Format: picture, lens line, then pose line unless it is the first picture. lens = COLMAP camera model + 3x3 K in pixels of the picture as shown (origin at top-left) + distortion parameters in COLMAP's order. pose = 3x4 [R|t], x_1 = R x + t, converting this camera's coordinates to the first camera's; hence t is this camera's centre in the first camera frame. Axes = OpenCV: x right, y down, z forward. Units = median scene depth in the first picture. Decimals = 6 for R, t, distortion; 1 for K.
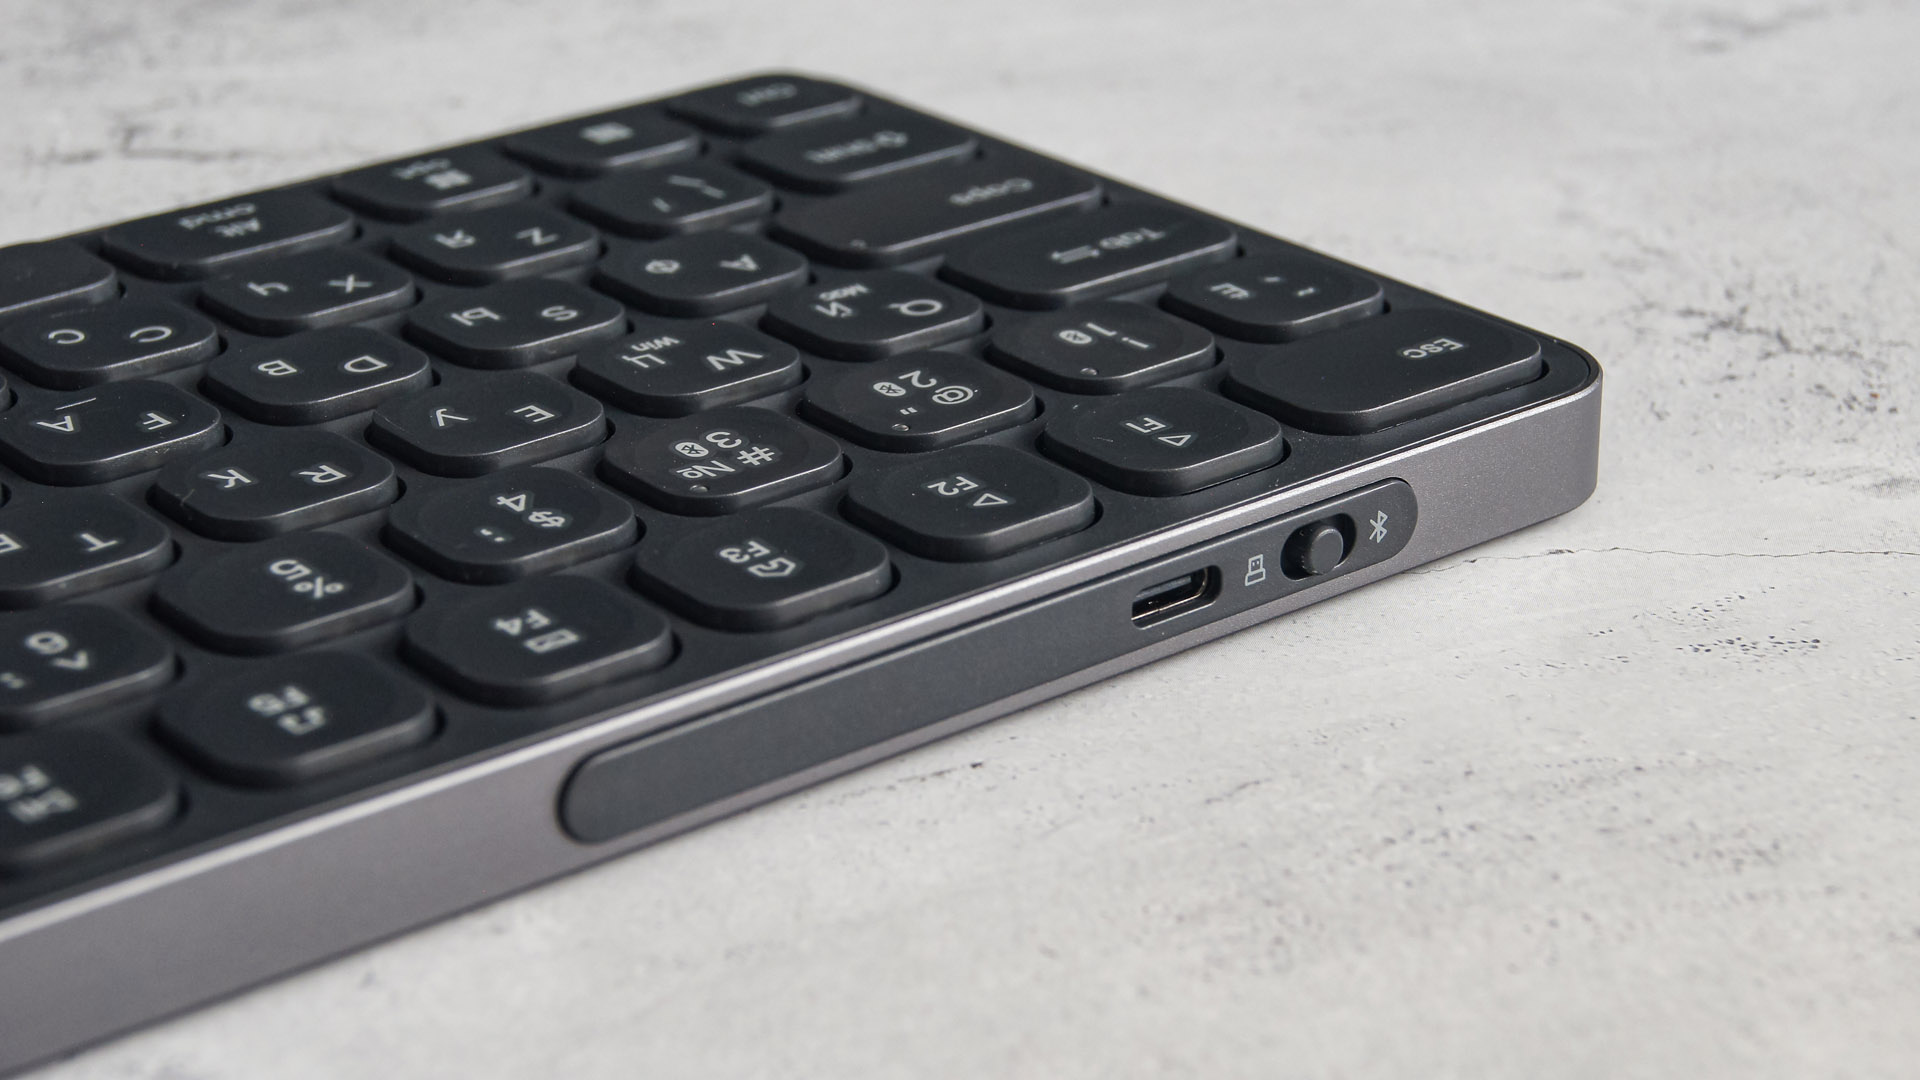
lens RADIAL K [[3907.3, 0, 959.9], [0, 3907.3, 539.7], [0, 0, 1]] dist [0.016339, 0.000000]
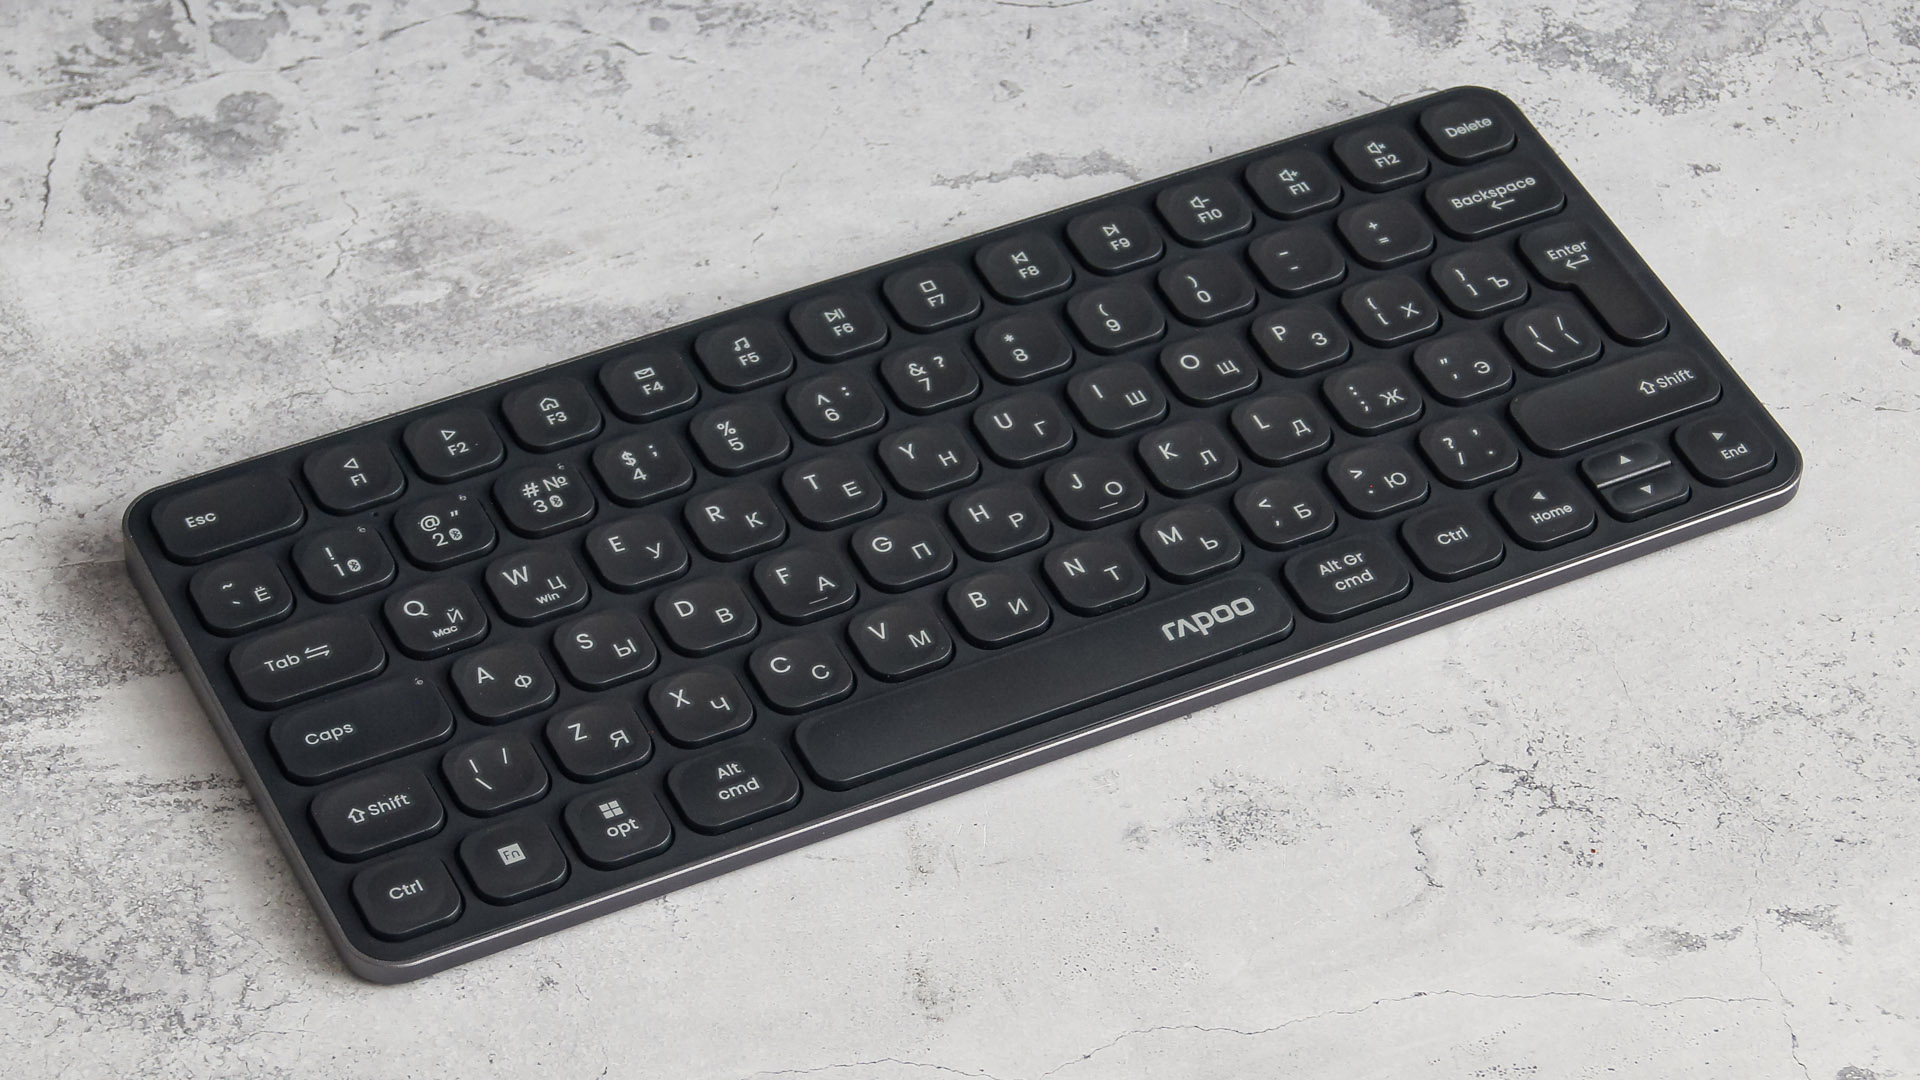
lens RADIAL K [[5578.5, 0, 961.7], [0, 5578.5, 537.7], [0, 0, 1]] dist [-0.026832, 0.000000]
pose [[-0.979089, -0.166381, 0.117060, -0.693112], [0.050683, 0.357774, 0.932432, -3.076674], [-0.197020, 0.918866, -0.341860, 2.106425]]
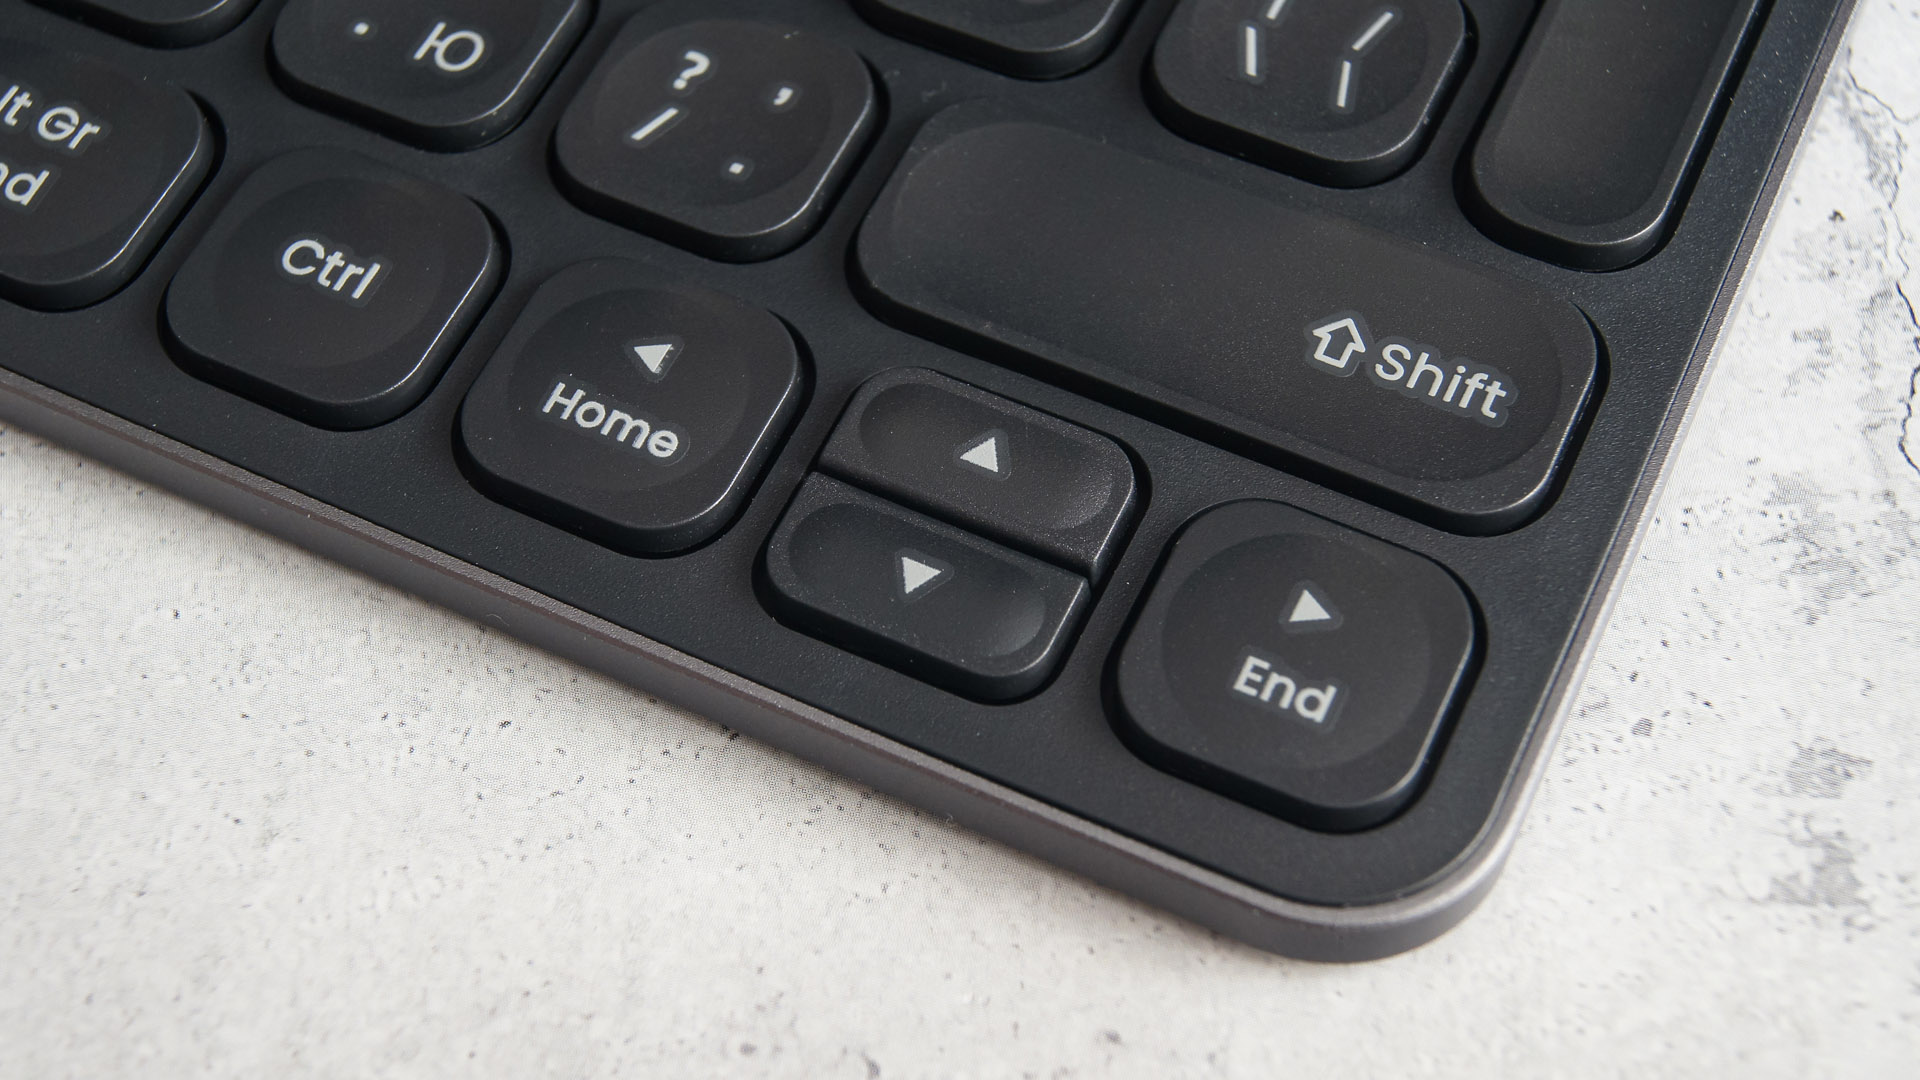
lens RADIAL K [[2956.6, 0, 955.2], [0, 2956.6, 538.3], [0, 0, 1]] dist [-0.063767, 0.000000]
pose [[-0.438899, -0.747396, 0.498766, -0.947656], [0.390374, 0.341356, 0.855035, -0.375369], [-0.809306, 0.569979, 0.141943, 0.775154]]
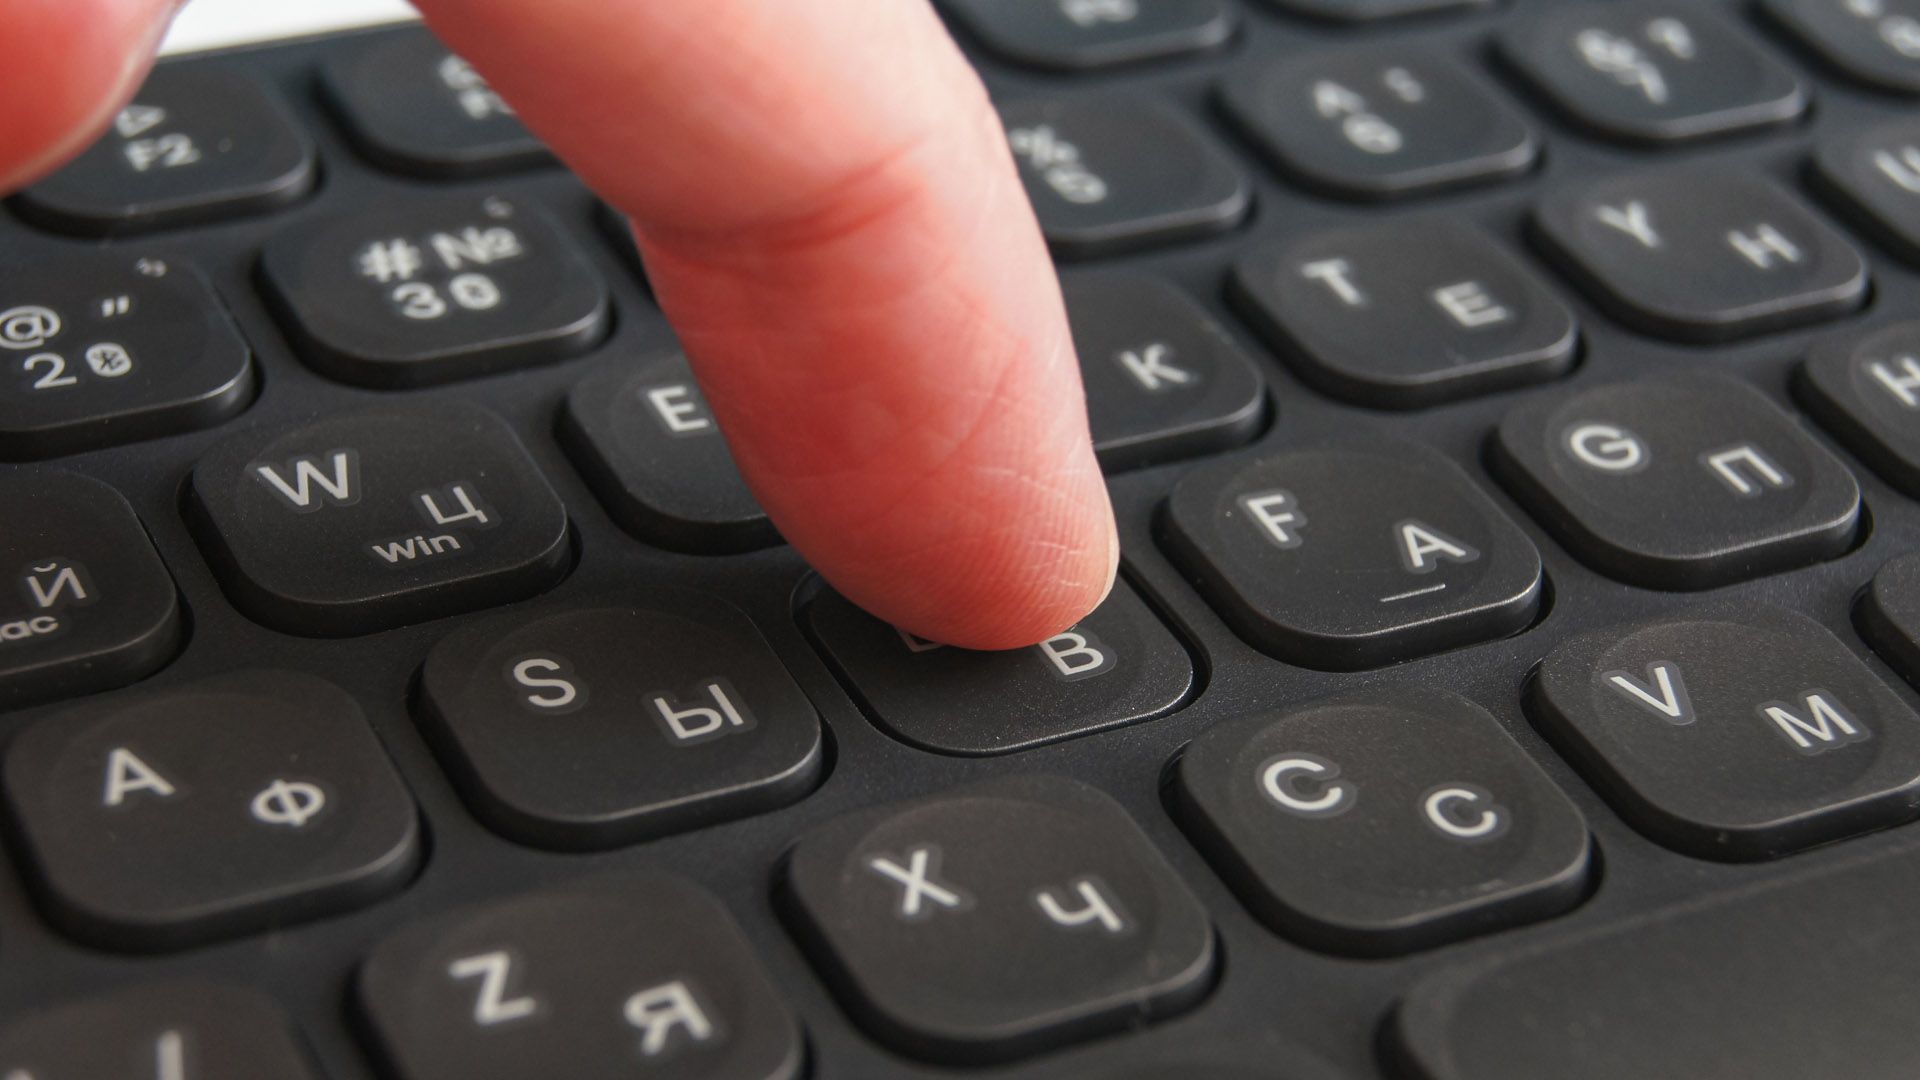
lens RADIAL K [[4083.4, 0, 967.8], [0, 4083.4, 539.5], [0, 0, 1]] dist [-0.019314, 0.000000]
pose [[-0.977121, -0.161678, 0.138184, -0.255894], [0.027915, 0.546602, 0.836927, -0.585250], [-0.210844, 0.821637, -0.529583, 1.396146]]
